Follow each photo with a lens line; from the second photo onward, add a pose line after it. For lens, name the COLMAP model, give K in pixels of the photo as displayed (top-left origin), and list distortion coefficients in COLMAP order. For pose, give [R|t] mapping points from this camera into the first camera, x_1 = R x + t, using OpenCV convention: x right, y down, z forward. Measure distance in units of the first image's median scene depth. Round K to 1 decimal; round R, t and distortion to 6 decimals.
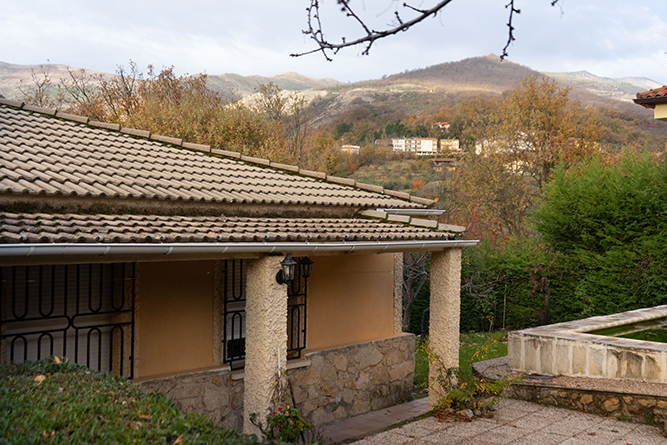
lens RADIAL K [[784.9, 0, 335.2], [0, 784.9, 218.2], [0, 0, 1]] dist [0.016704, 0.000000]
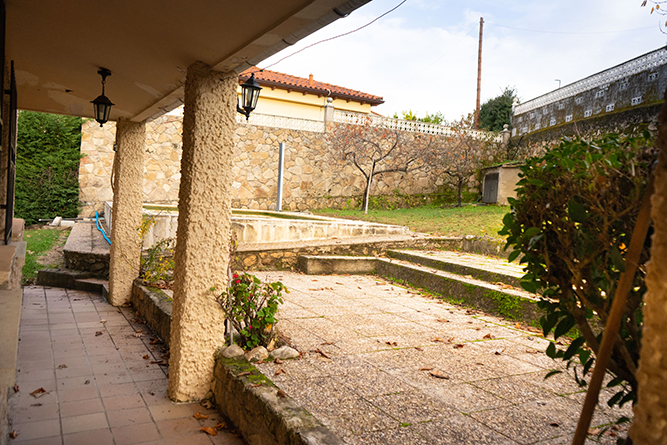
lens RADIAL K [[534.6, 0, 333.2], [0, 534.6, 223.0], [0, 0, 1]] dist [-0.012092, 0.010793]
pose [[0.374615, -0.024377, 0.926860, -0.473238], [-0.060944, 0.996845, 0.050850, 0.145149], [-0.925175, -0.075535, 0.371948, 0.655294]]
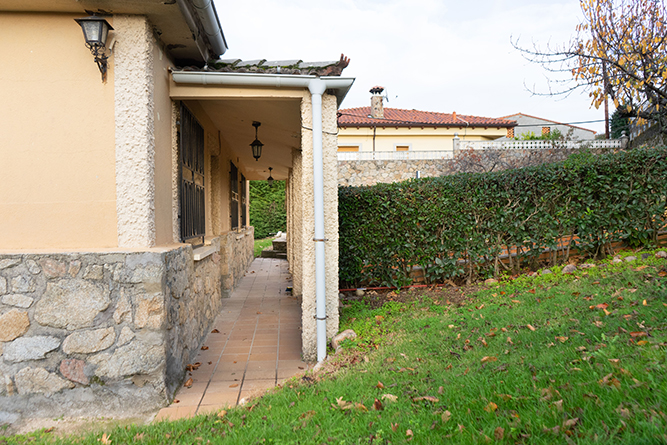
lens RADIAL K [[534.6, 0, 333.9], [0, 534.6, 219.2], [0, 0, 1]] dist [-0.012092, 0.010793]
pose [[0.716343, -0.026803, 0.697233, -1.015384], [0.017923, 0.999639, 0.020014, 0.152822], [-0.697518, -0.001840, 0.716565, -0.170144]]
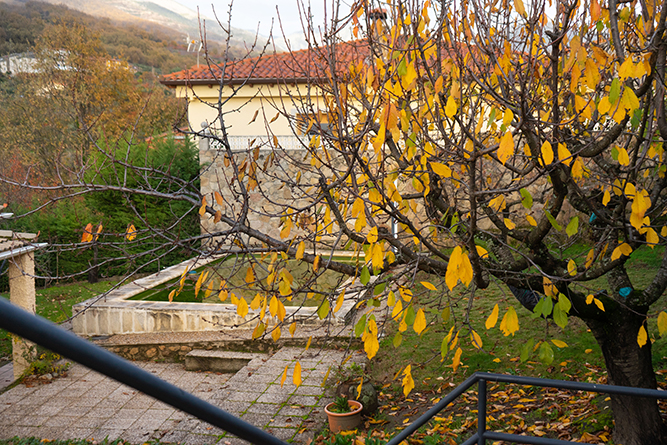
lens RADIAL K [[784.9, 0, 332.2], [0, 784.9, 223.9], [0, 0, 1]] dist [0.016704, 0.000000]
pose [[0.841721, -0.073687, 0.534860, -0.142931], [0.014319, 0.993341, 0.114316, -0.184043], [-0.539723, -0.088563, 0.837172, -0.423509]]
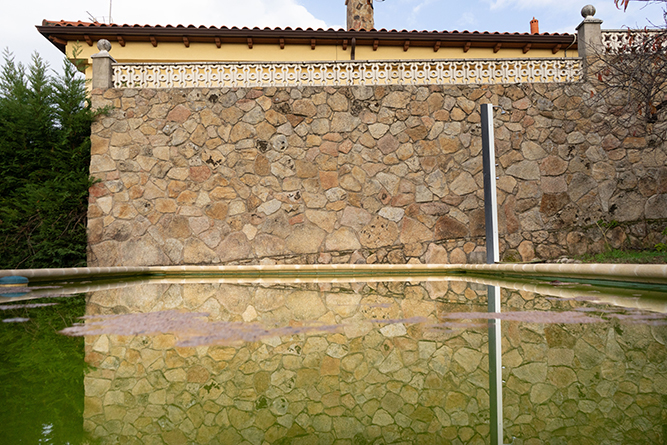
lens RADIAL K [[534.6, 0, 333.4], [0, 534.6, 224.2], [0, 0, 1]] dist [-0.012092, 0.010793]
pose [[0.710009, 0.032712, 0.703432, 0.613874], [0.016422, 0.997880, -0.062980, 0.206279], [-0.704001, 0.056268, 0.707967, 1.210650]]
